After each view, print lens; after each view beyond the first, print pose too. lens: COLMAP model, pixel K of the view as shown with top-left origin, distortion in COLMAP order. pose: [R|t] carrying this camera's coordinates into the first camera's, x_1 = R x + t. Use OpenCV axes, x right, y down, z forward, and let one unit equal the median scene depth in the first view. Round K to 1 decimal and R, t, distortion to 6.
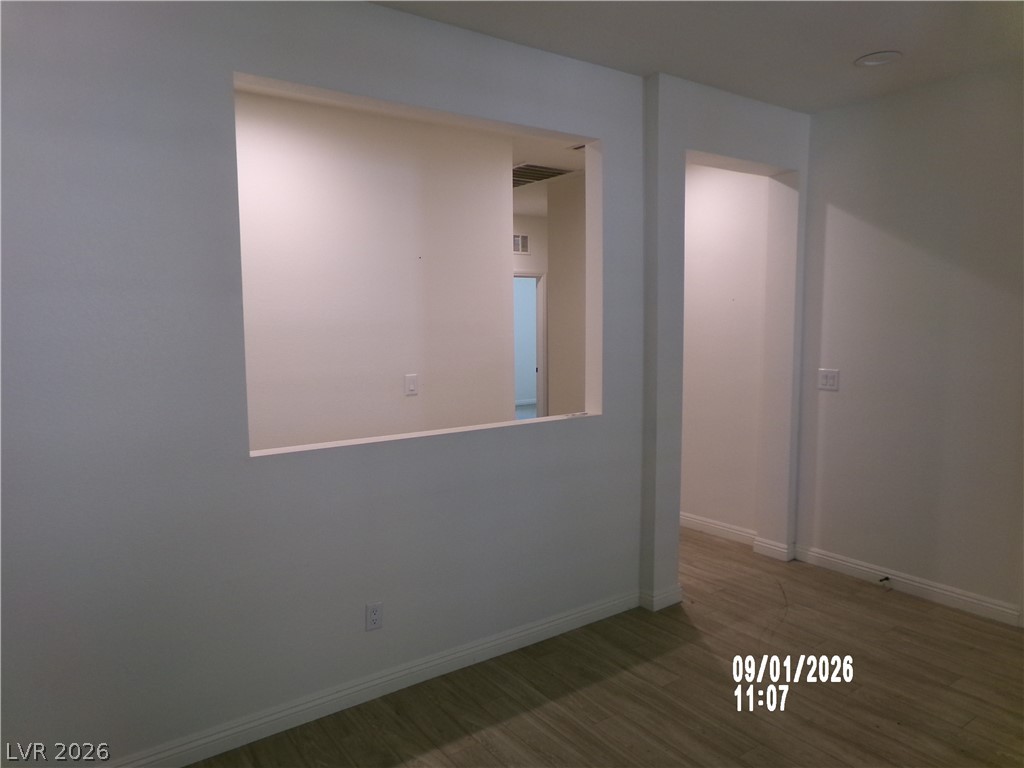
lens RADIAL K [[688.1, 0, 511.0], [0, 688.1, 388.7], [0, 0, 1]] dist [0.016799, 0.002611]
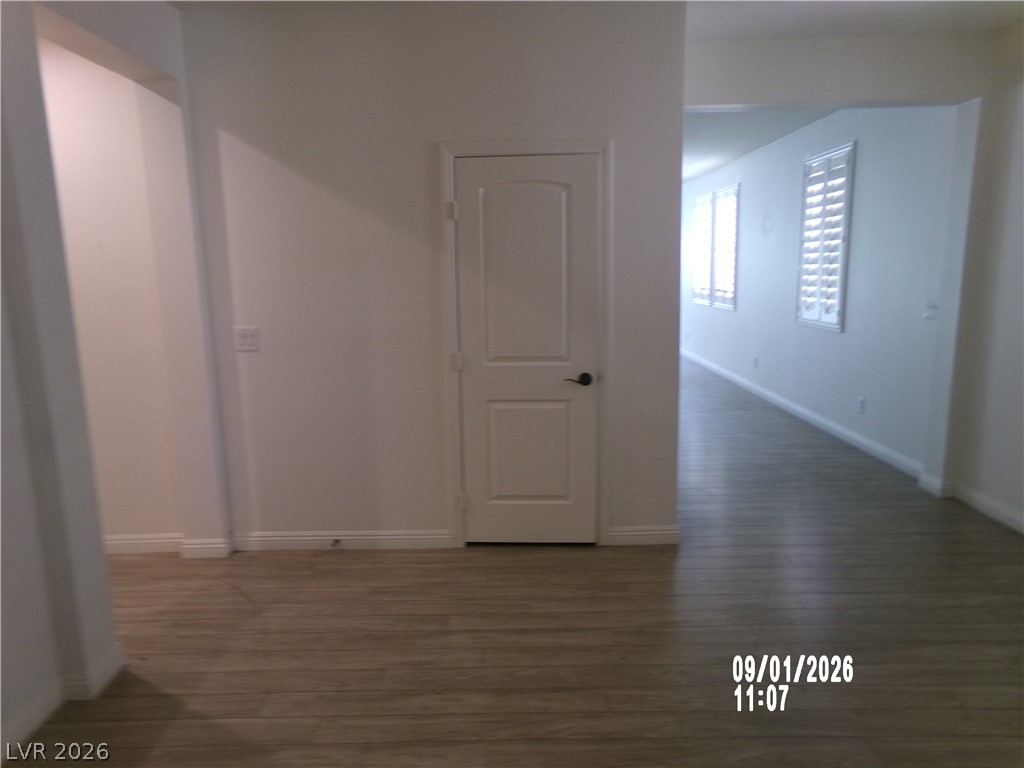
lens RADIAL K [[688.1, 0, 511.0], [0, 688.1, 388.7], [0, 0, 1]] dist [0.016799, 0.002611]
pose [[0.577619, -0.135322, 0.805012, -0.058863], [0.086878, 0.990754, 0.104208, -0.013635], [-0.811670, 0.009746, 0.584035, 0.245208]]
